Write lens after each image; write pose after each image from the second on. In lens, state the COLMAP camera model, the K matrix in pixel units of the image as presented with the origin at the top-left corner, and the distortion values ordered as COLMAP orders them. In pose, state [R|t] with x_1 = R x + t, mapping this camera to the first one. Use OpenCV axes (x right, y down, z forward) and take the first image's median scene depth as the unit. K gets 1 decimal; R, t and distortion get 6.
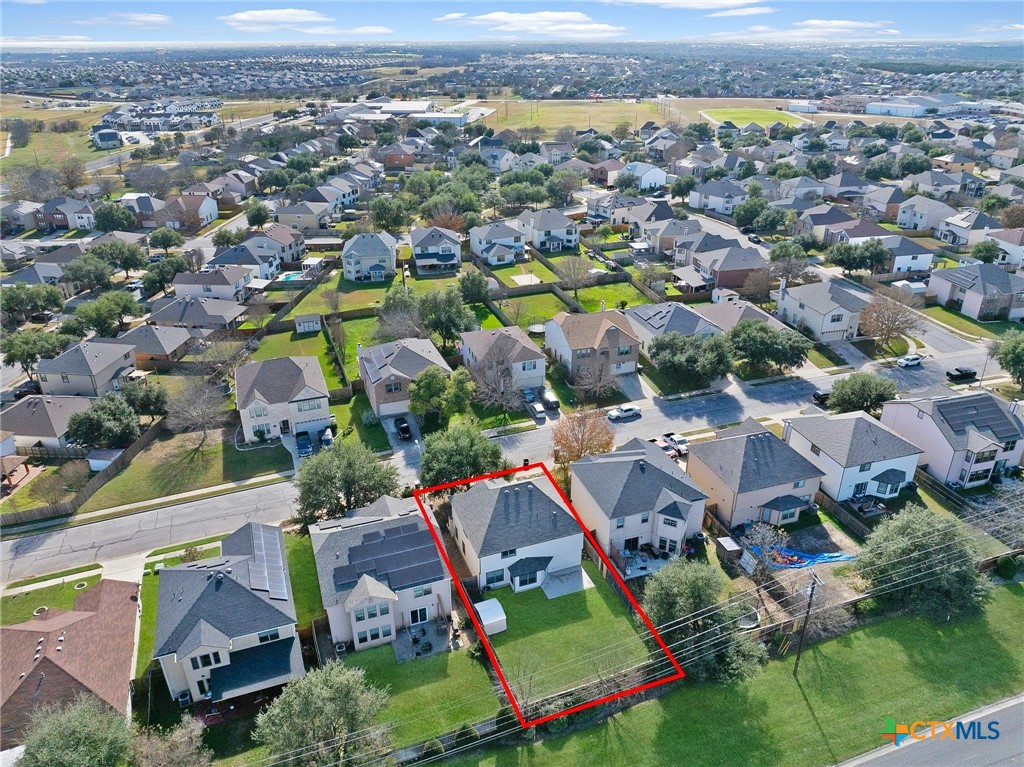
lens RADIAL K [[746.4, 0, 512.0], [0, 746.4, 383.5], [0, 0, 1]] dist [-0.022580, -0.001583]
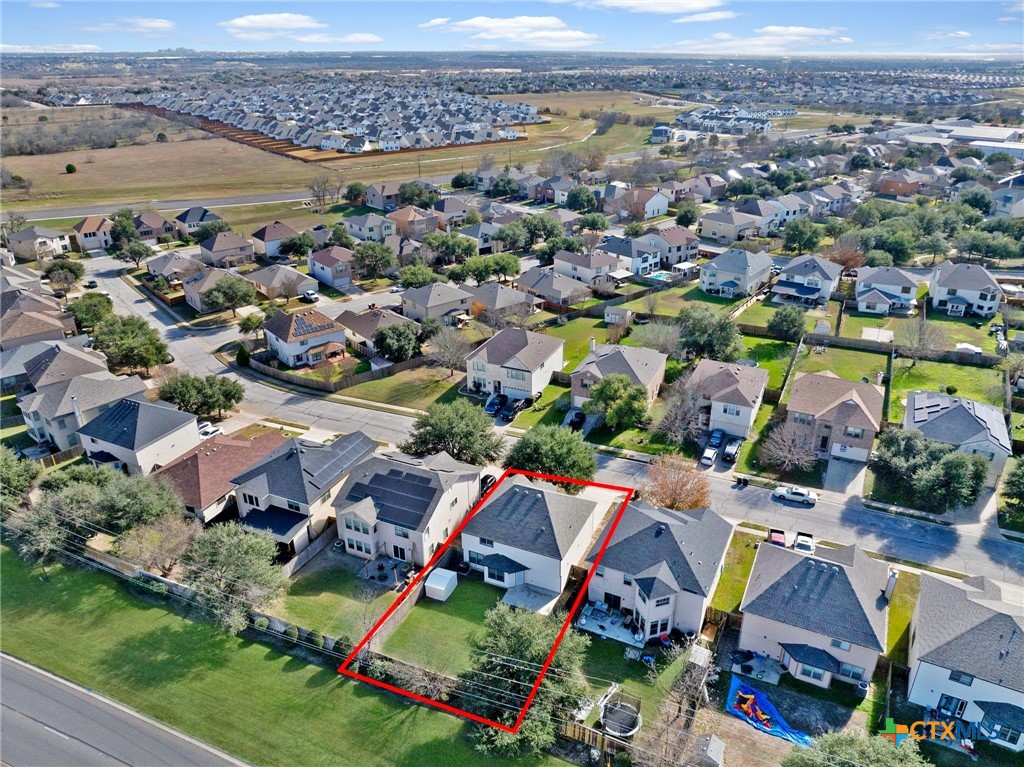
lens RADIAL K [[737.3, 0, 513.3], [0, 737.3, 401.4], [0, 0, 1]] dist [-0.005622, -0.036070]
pose [[0.698667, 0.314826, -0.642455, 0.302869], [-0.306590, 0.943096, 0.128735, -0.049841], [0.646426, 0.107028, 0.755433, 0.107928]]
